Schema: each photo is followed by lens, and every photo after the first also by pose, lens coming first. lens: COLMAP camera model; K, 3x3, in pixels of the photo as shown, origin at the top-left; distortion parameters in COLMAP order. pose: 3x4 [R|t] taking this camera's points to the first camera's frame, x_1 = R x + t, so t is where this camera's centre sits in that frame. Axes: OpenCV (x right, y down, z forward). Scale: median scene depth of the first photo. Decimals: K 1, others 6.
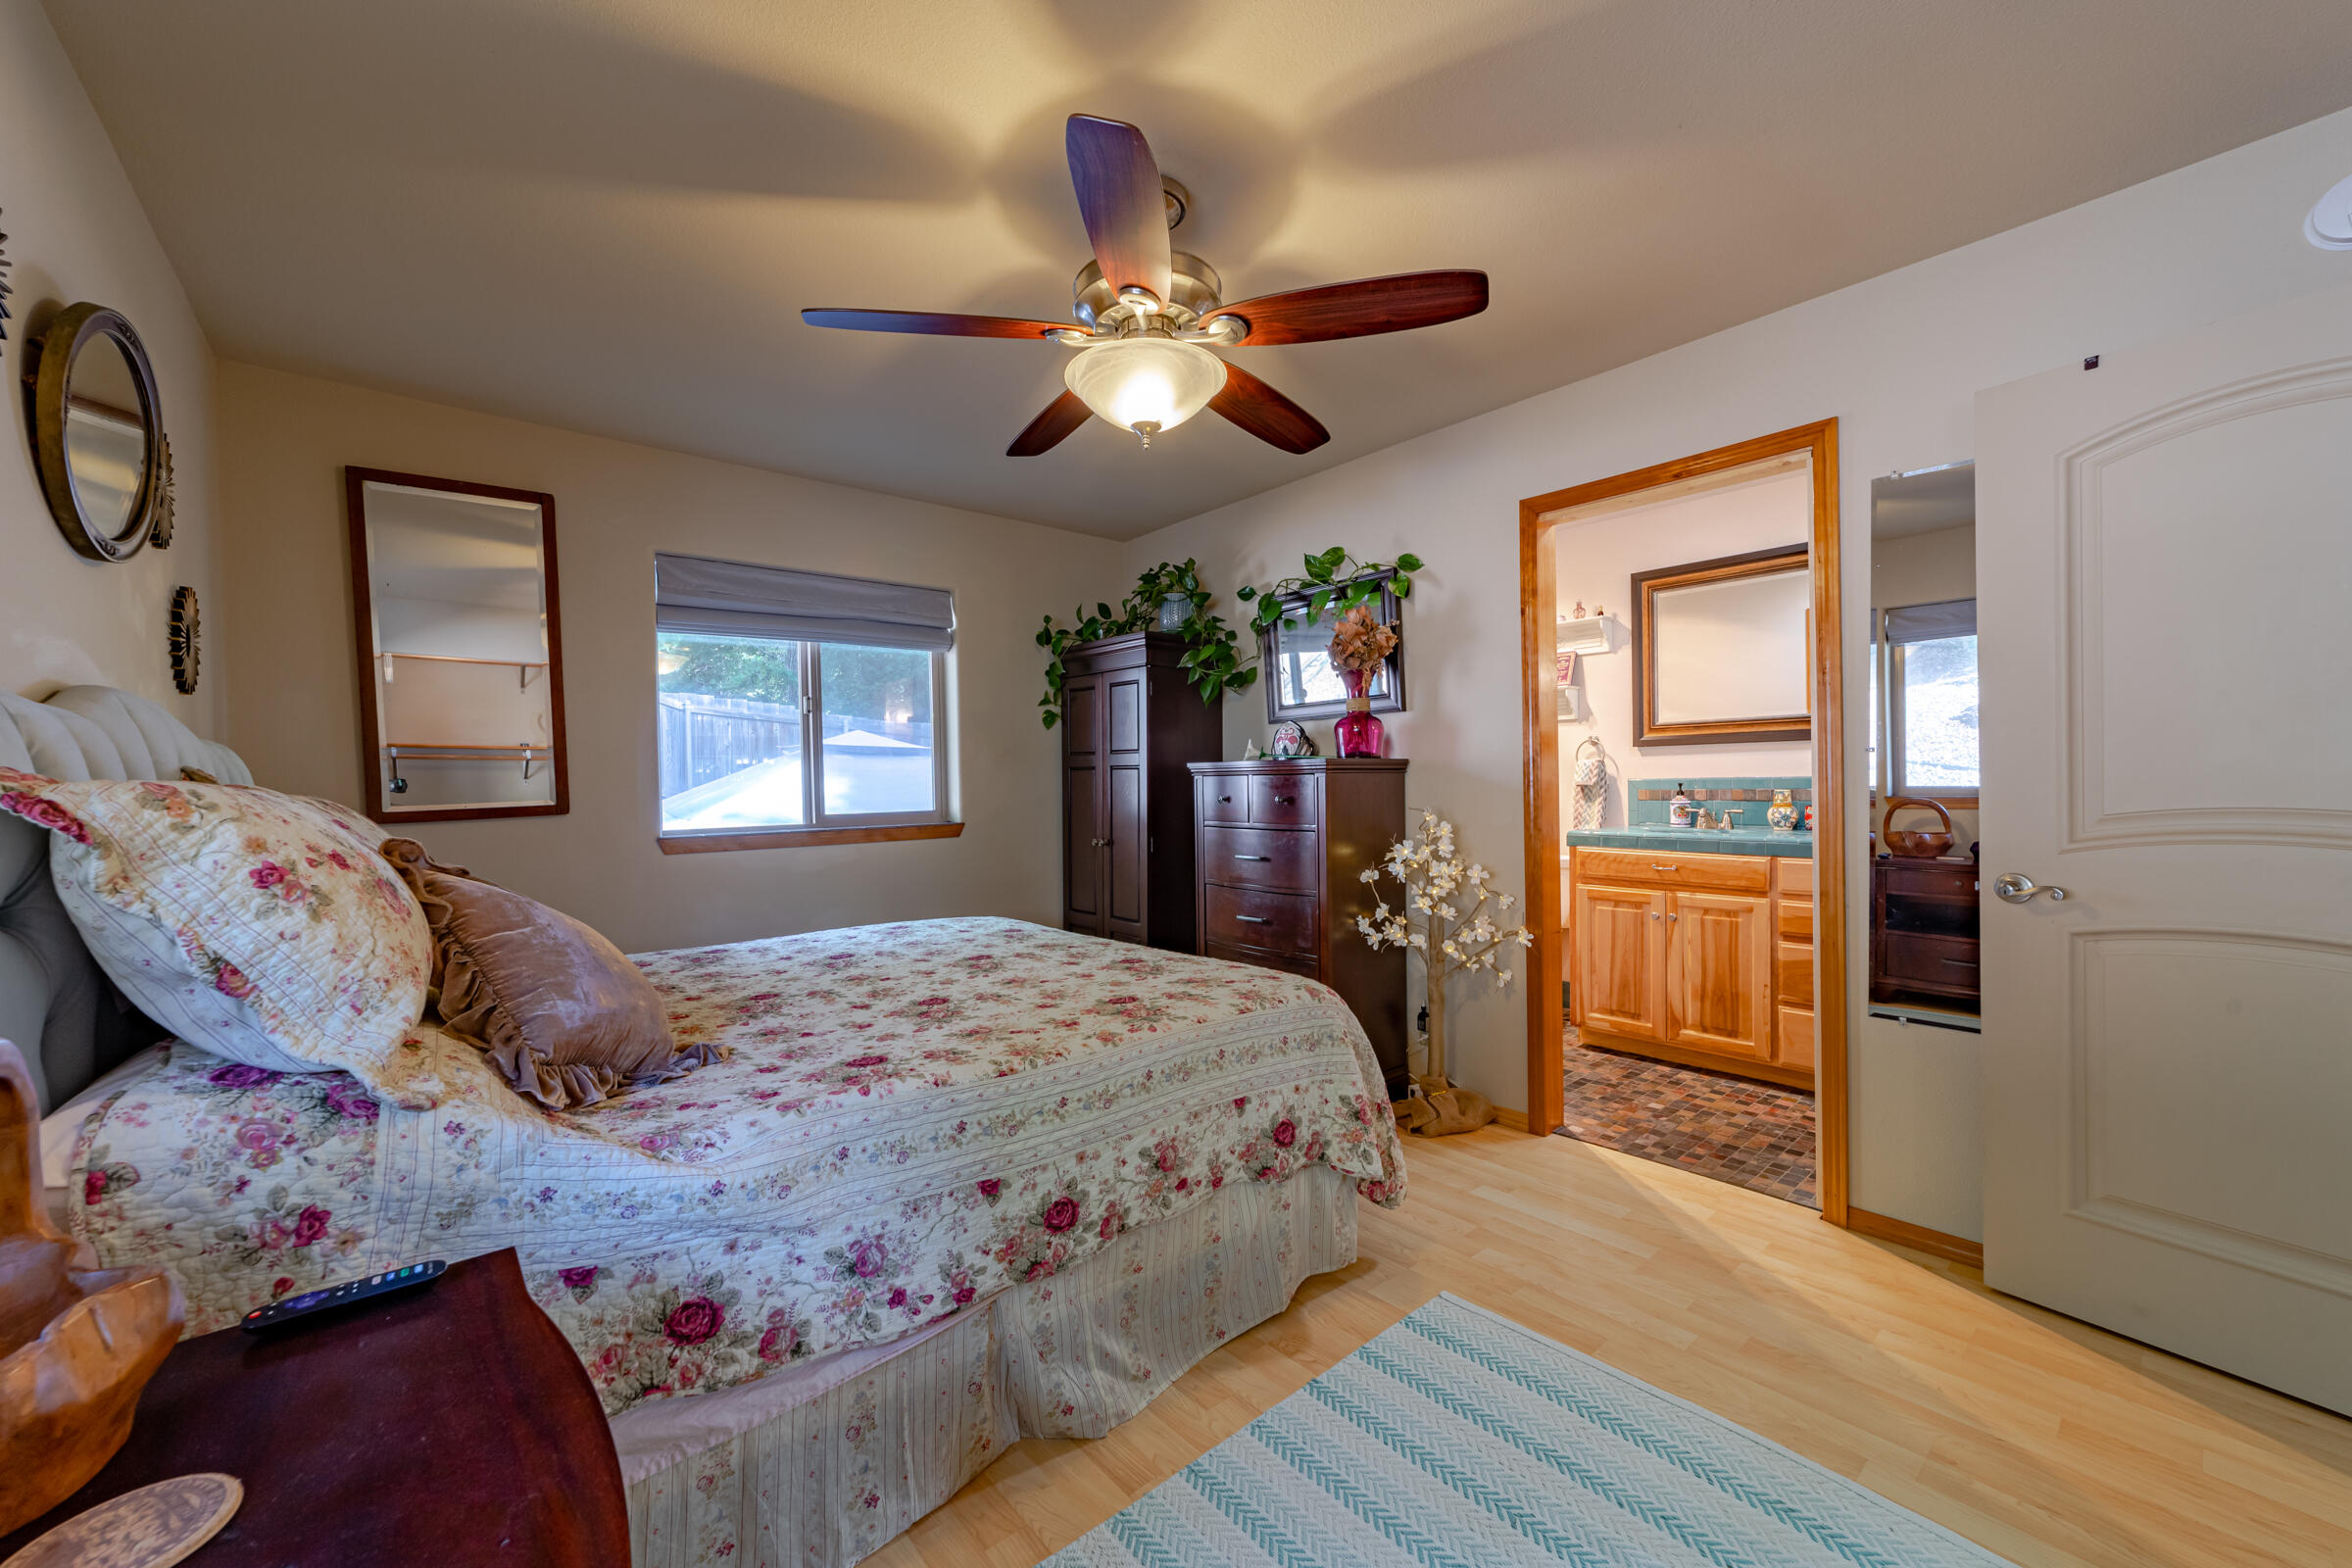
lens RADIAL K [[901.7, 0, 1170.3], [0, 901.7, 789.2], [0, 0, 1]] dist [-0.000547, 0.000394]
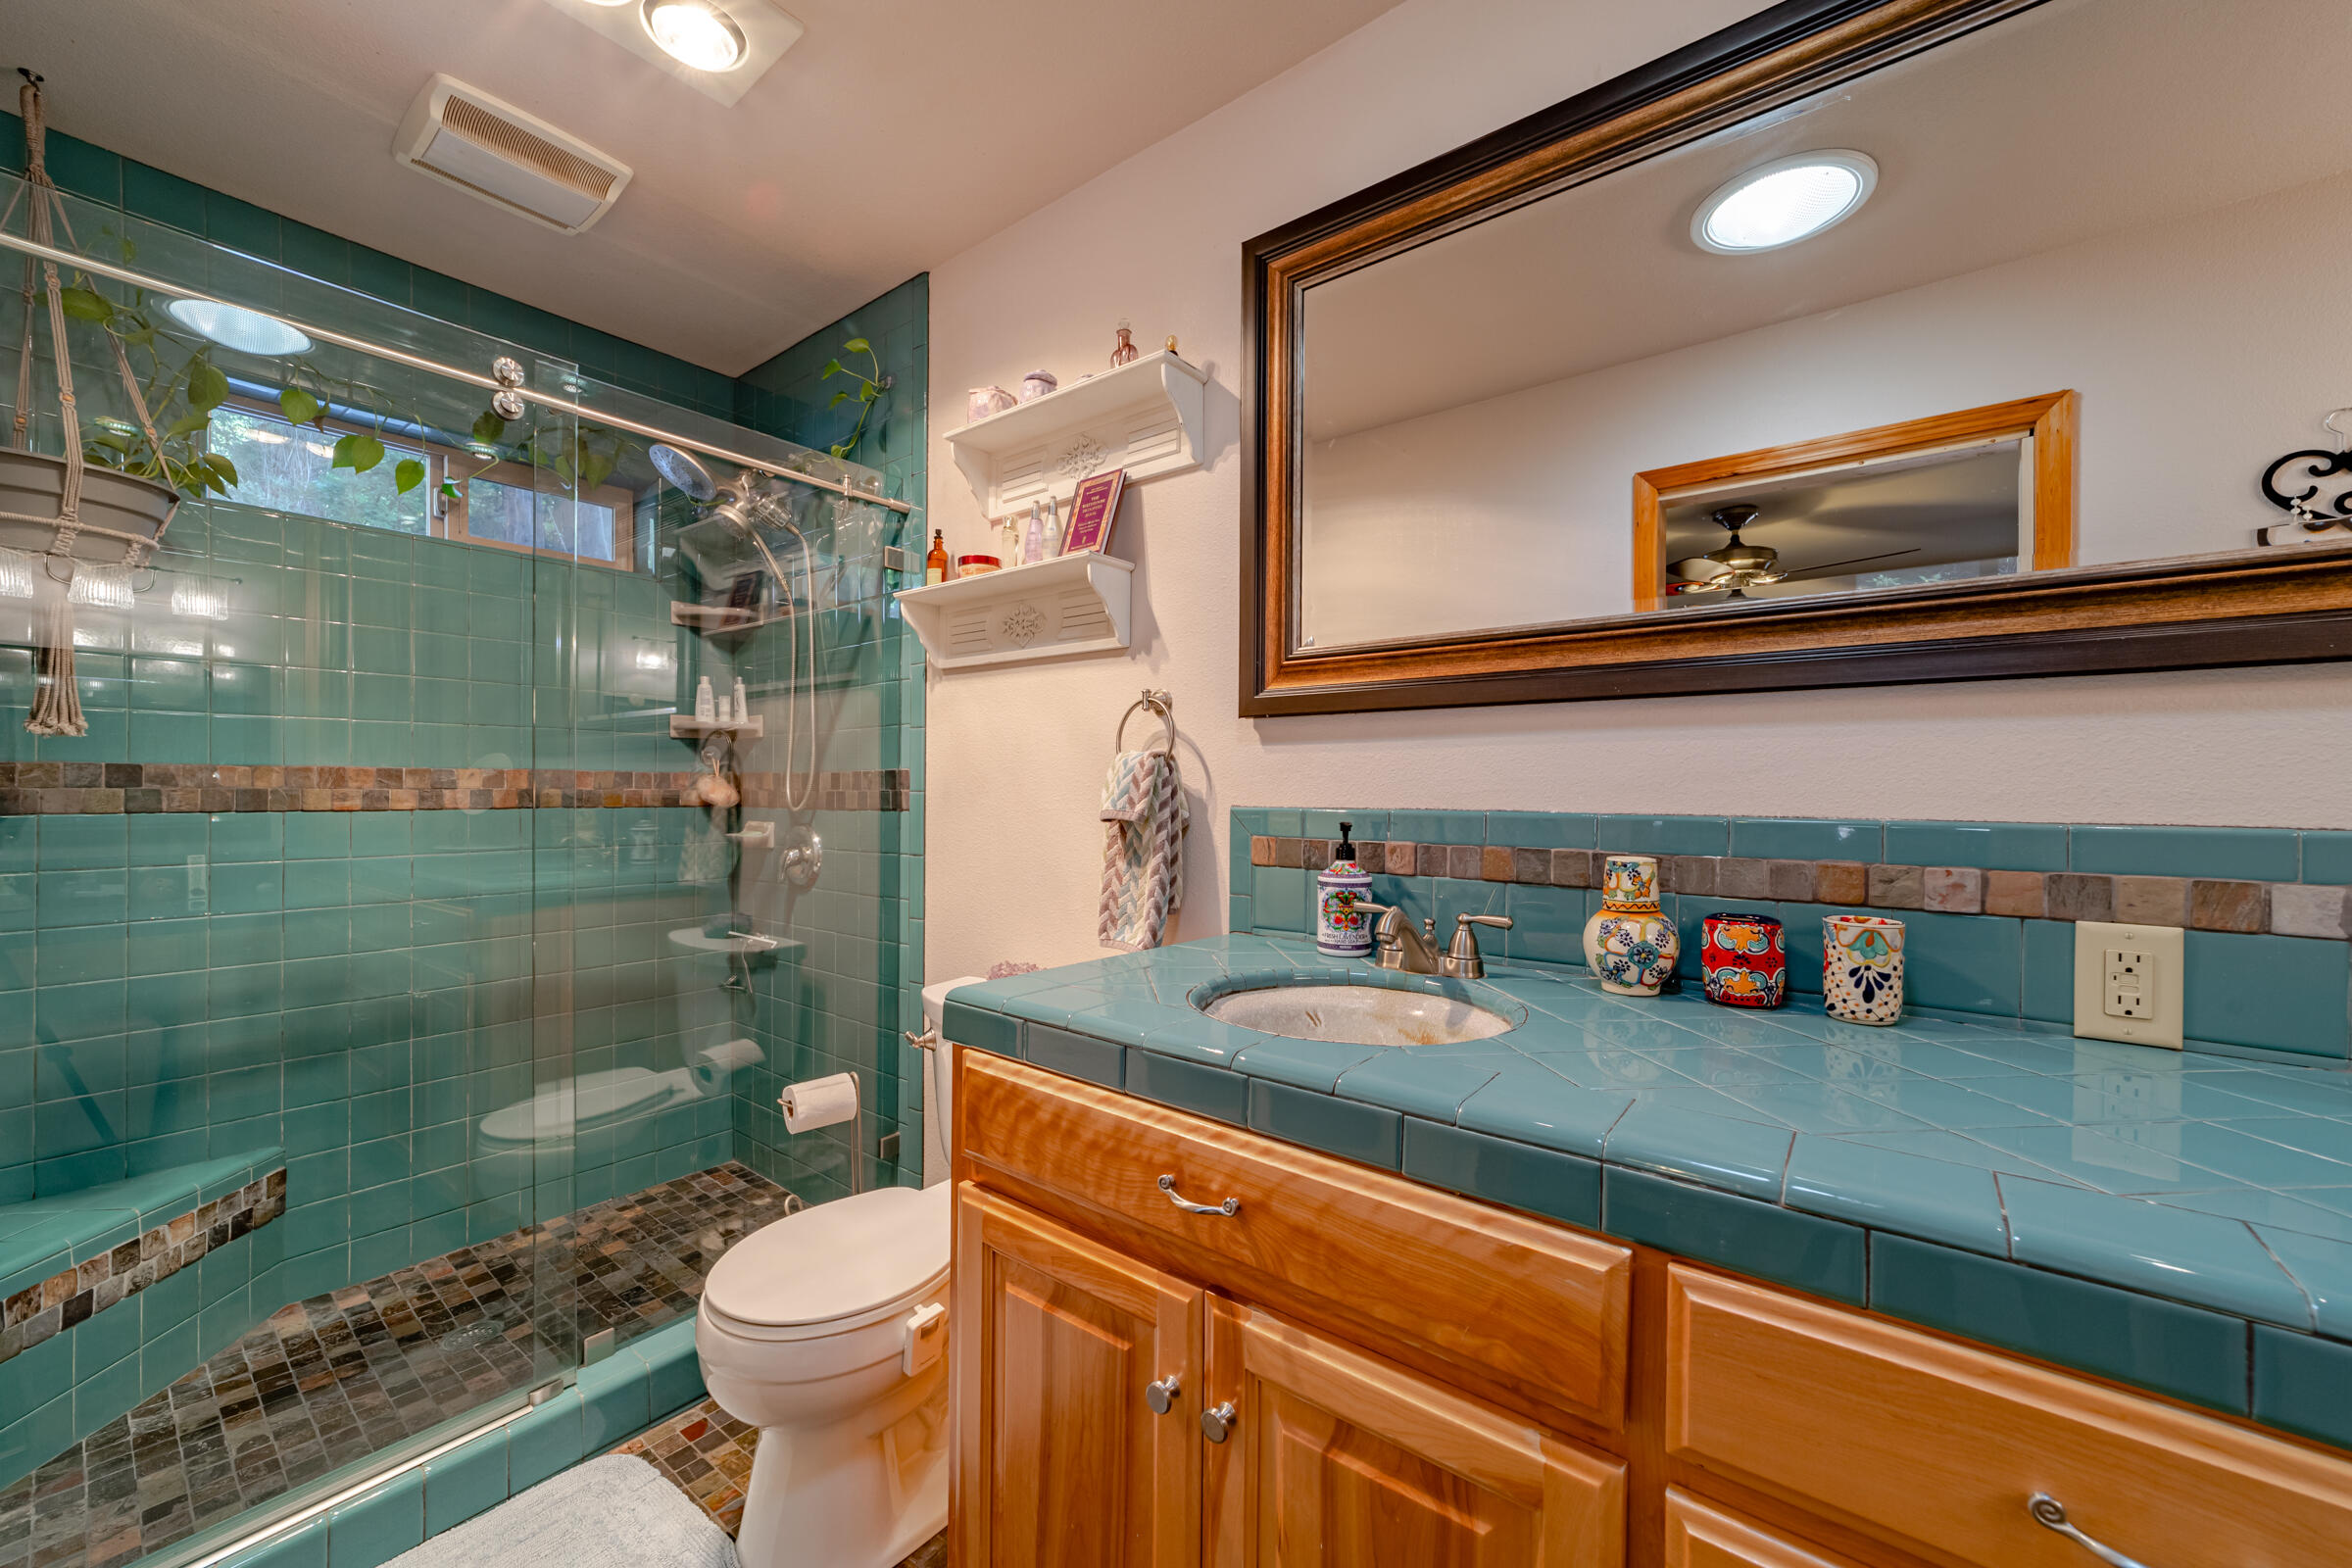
lens RADIAL K [[901.7, 0, 1170.3], [0, 901.7, 789.2], [0, 0, 1]] dist [-0.000547, 0.000394]
pose [[0.980202, 0.023031, 0.196657, 0.441847], [-0.020253, 0.999665, -0.016127, -0.012803], [-0.196962, 0.011825, 0.980340, 0.692105]]
